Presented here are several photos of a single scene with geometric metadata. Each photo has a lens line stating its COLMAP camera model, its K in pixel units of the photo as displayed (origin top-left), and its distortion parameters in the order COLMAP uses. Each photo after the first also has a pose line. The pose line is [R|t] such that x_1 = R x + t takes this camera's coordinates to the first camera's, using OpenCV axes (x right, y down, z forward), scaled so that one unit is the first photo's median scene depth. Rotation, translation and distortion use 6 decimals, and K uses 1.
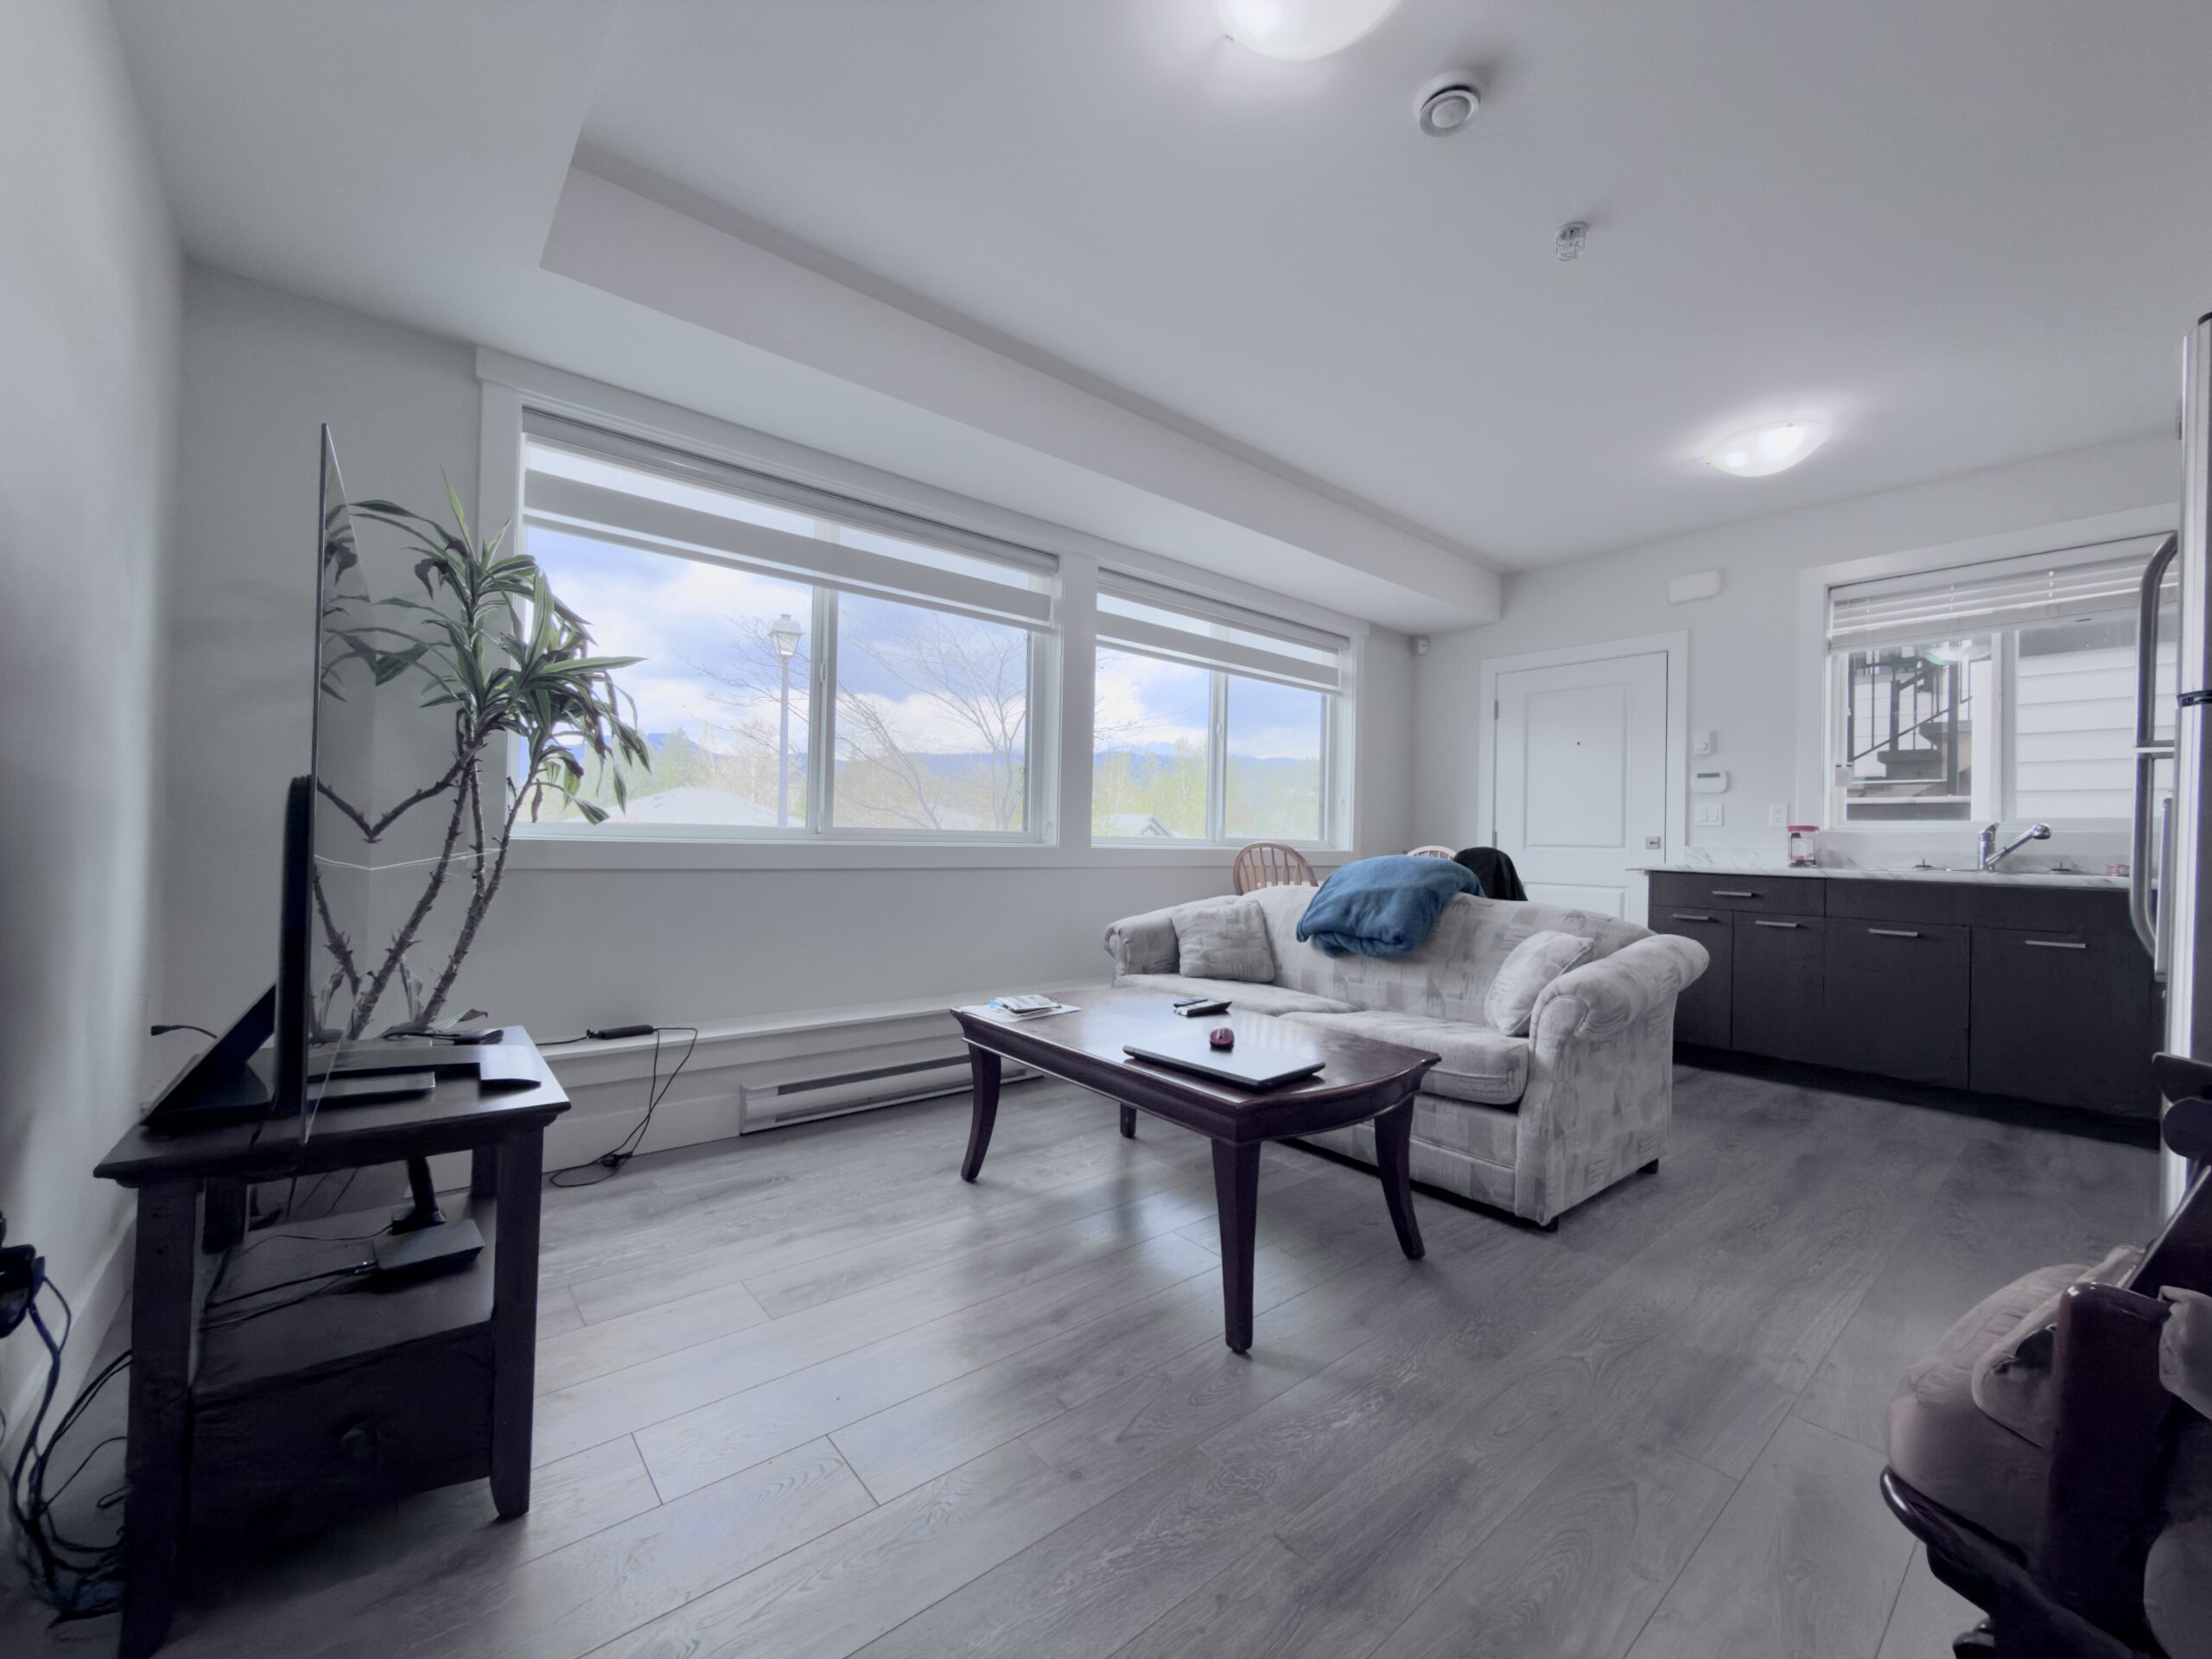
lens RADIAL K [[876.9, 0, 1089.4], [0, 876.9, 816.2], [0, 0, 1]] dist [-0.003592, -0.000328]
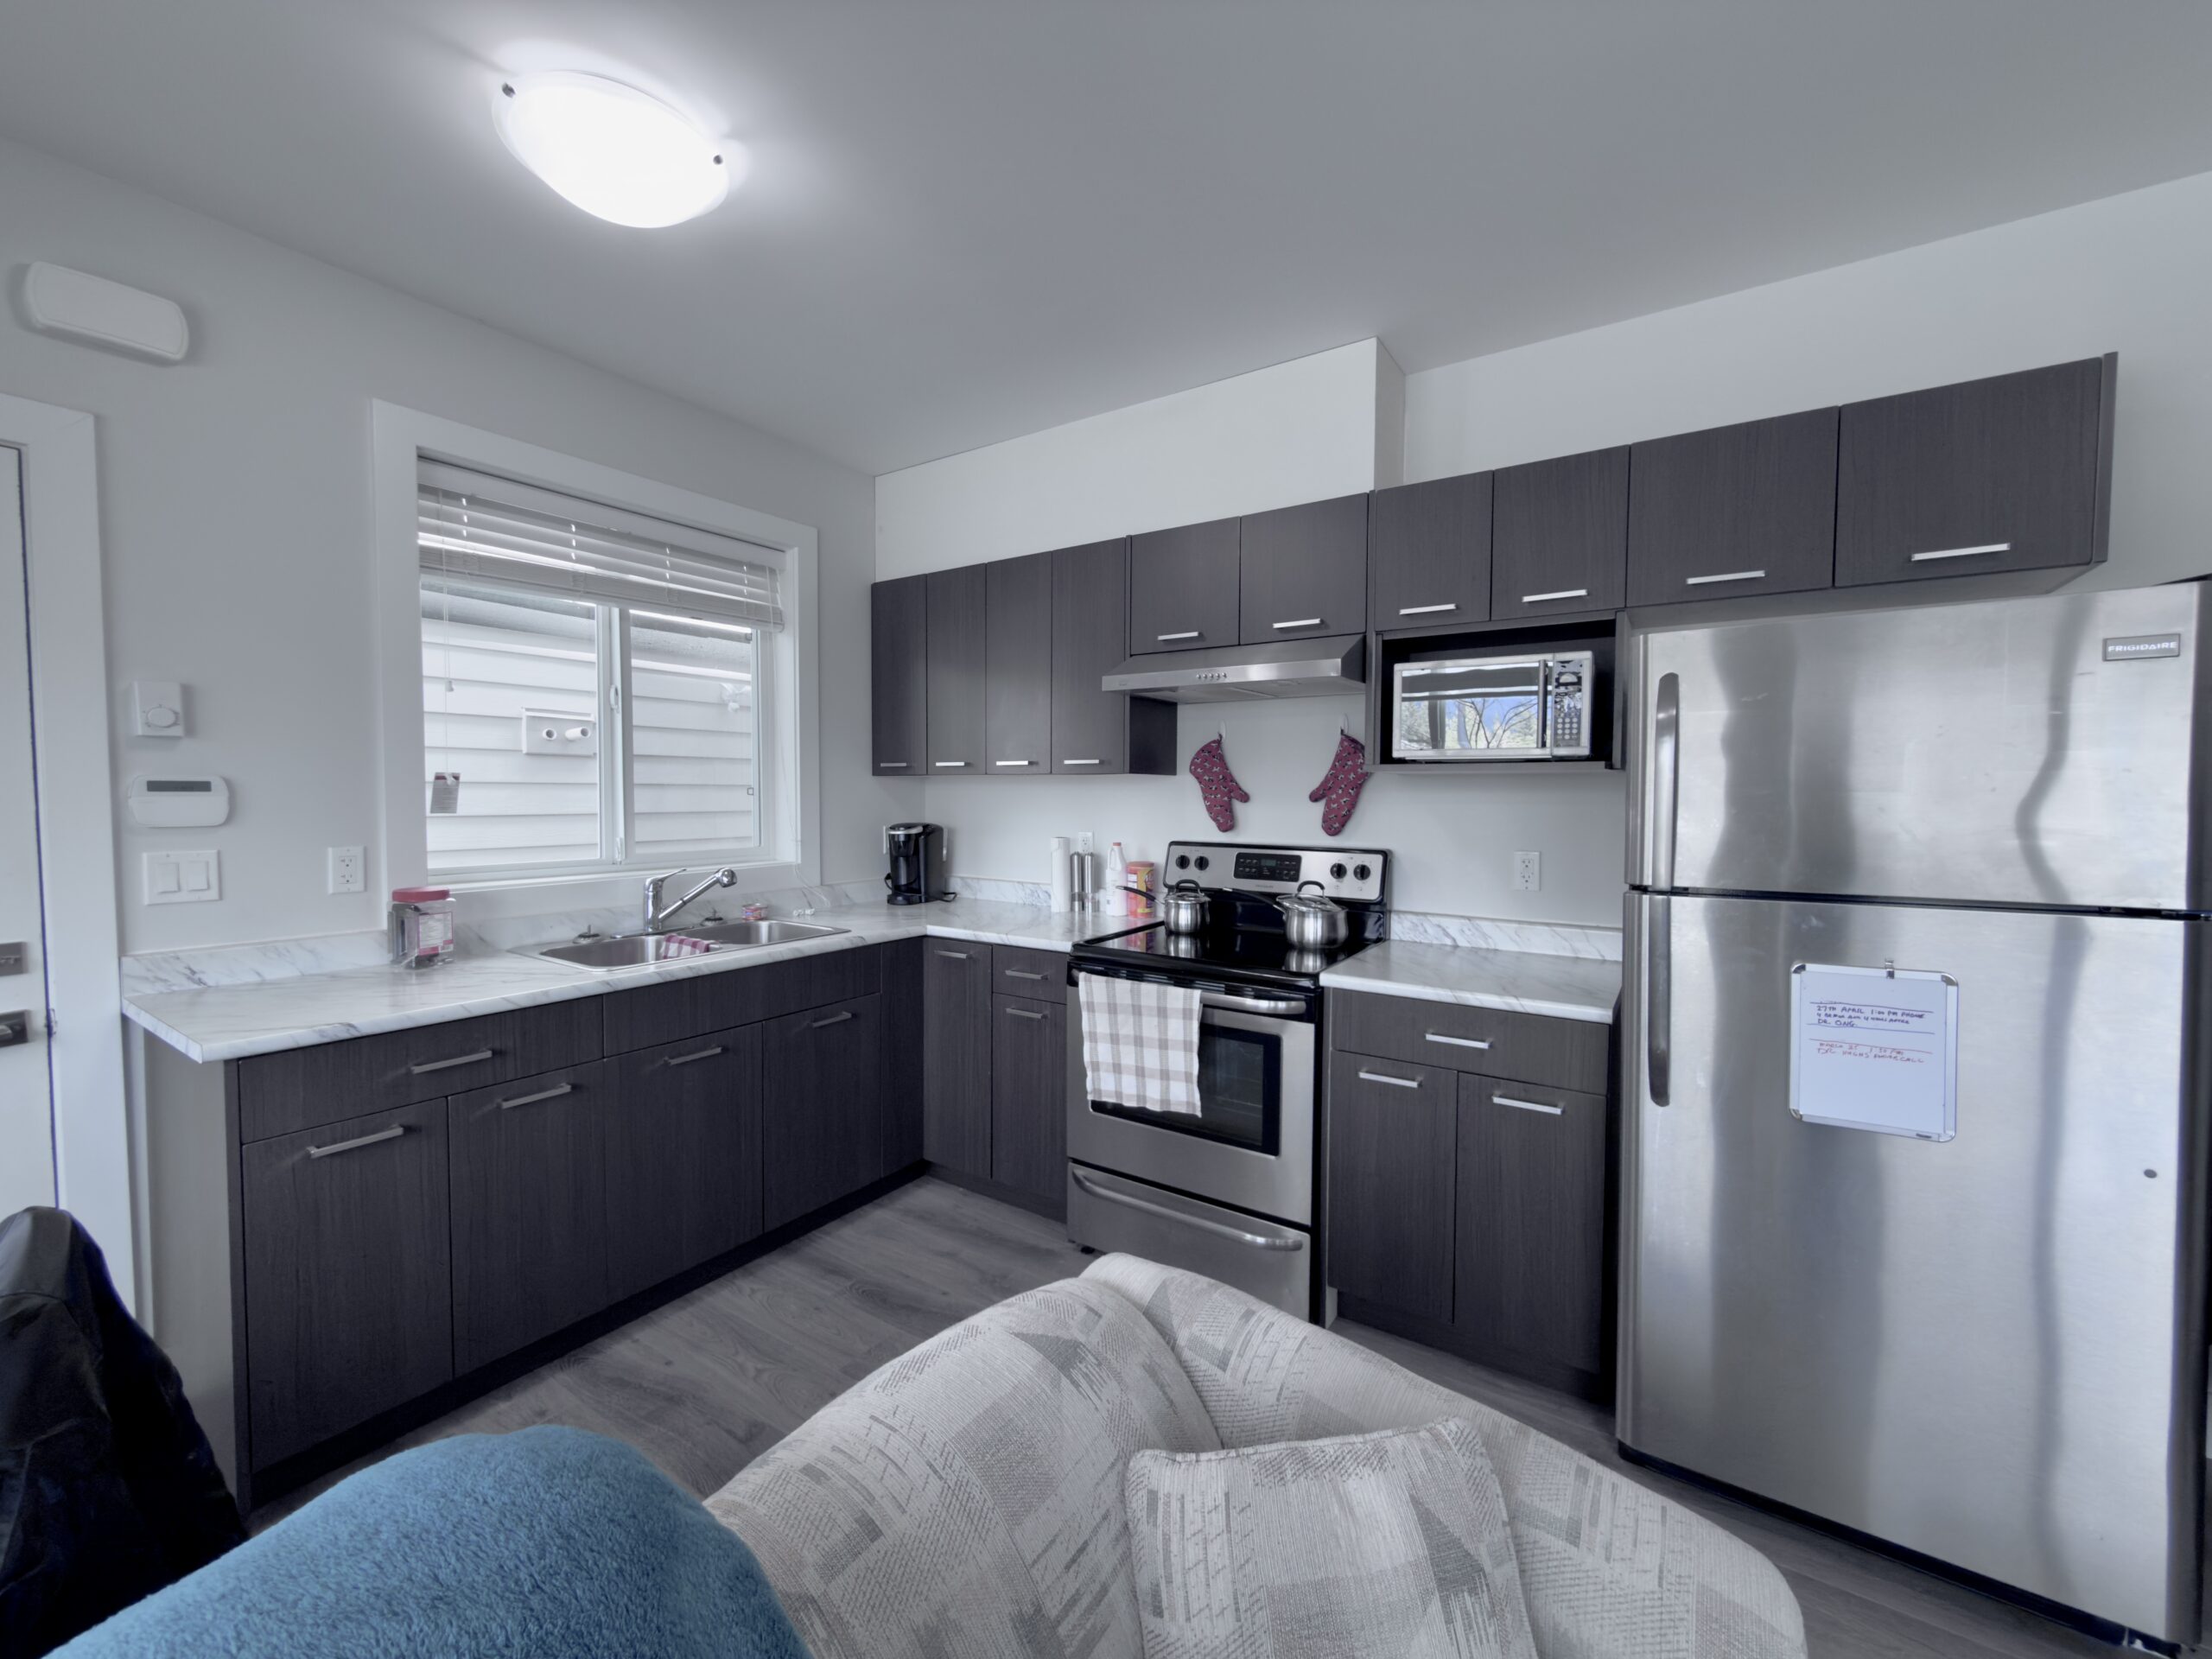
lens RADIAL K [[876.9, 0, 1103.3], [0, 876.9, 828.0], [0, 0, 1]] dist [-0.003592, -0.000328]
pose [[-0.288042, -0.035239, 0.956969, 0.172296], [-0.006142, 0.999370, 0.034952, -0.044206], [-0.957598, 0.004190, -0.288077, 0.700269]]
